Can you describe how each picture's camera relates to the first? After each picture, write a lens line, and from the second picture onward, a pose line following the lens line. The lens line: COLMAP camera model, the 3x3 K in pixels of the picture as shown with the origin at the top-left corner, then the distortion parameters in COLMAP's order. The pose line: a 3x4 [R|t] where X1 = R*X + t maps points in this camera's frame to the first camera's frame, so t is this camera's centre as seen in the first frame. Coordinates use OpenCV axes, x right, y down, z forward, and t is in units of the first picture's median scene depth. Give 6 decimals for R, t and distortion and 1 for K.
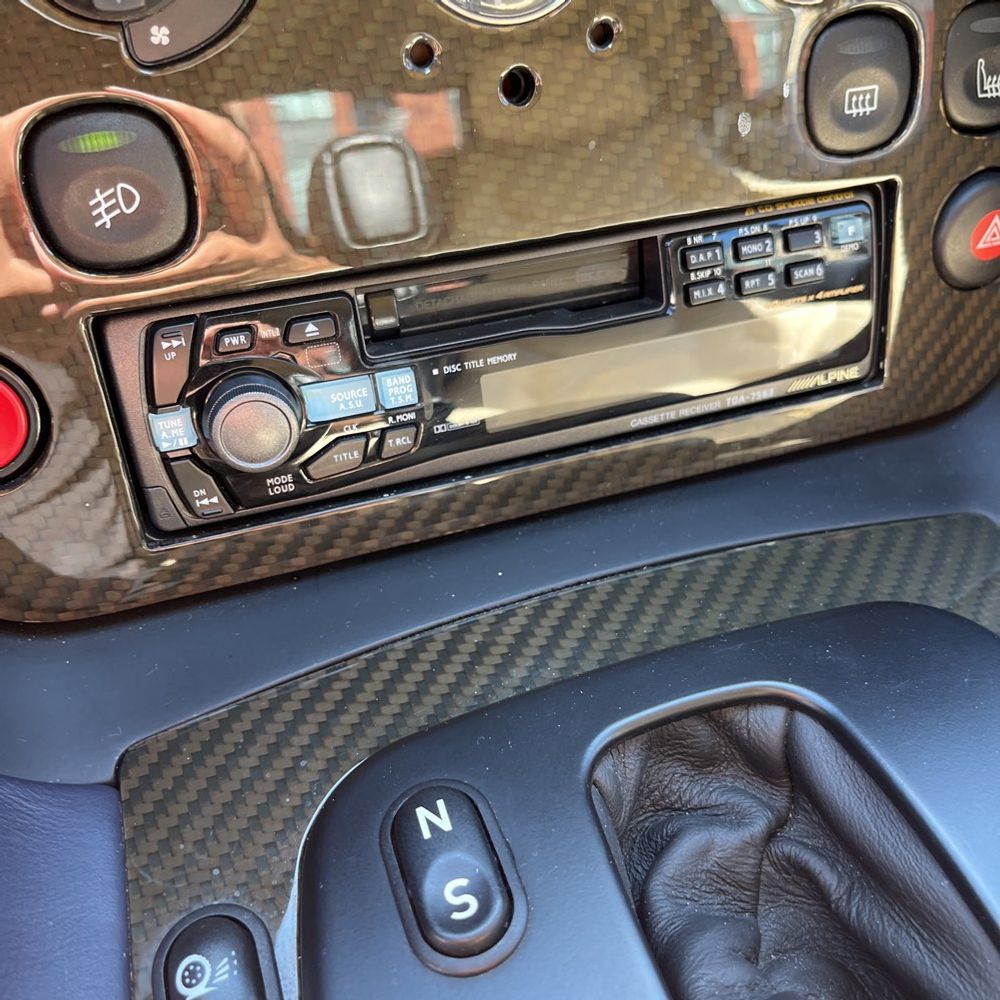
lens RADIAL K [[1015.7, 0, 496.6], [0, 1015.7, 502.0], [0, 0, 1]] dist [0.024945, 0.000000]
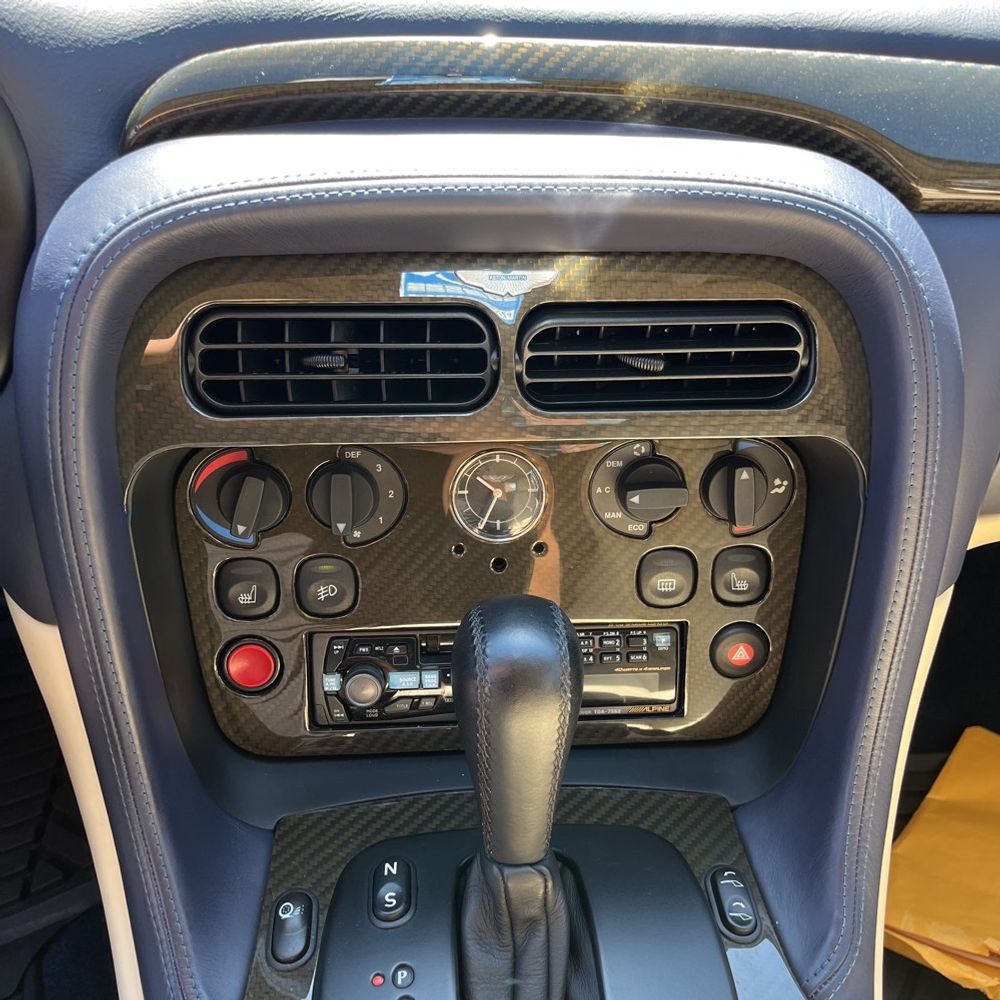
lens RADIAL K [[1015.7, 0, 504.7], [0, 1015.7, 498.4], [0, 0, 1]] dist [0.024945, 0.000000]
pose [[0.966502, 0.149155, -0.208871, 0.474195], [-0.187362, 0.966212, -0.177002, -0.134827], [0.175413, 0.210208, 0.961792, -1.216899]]
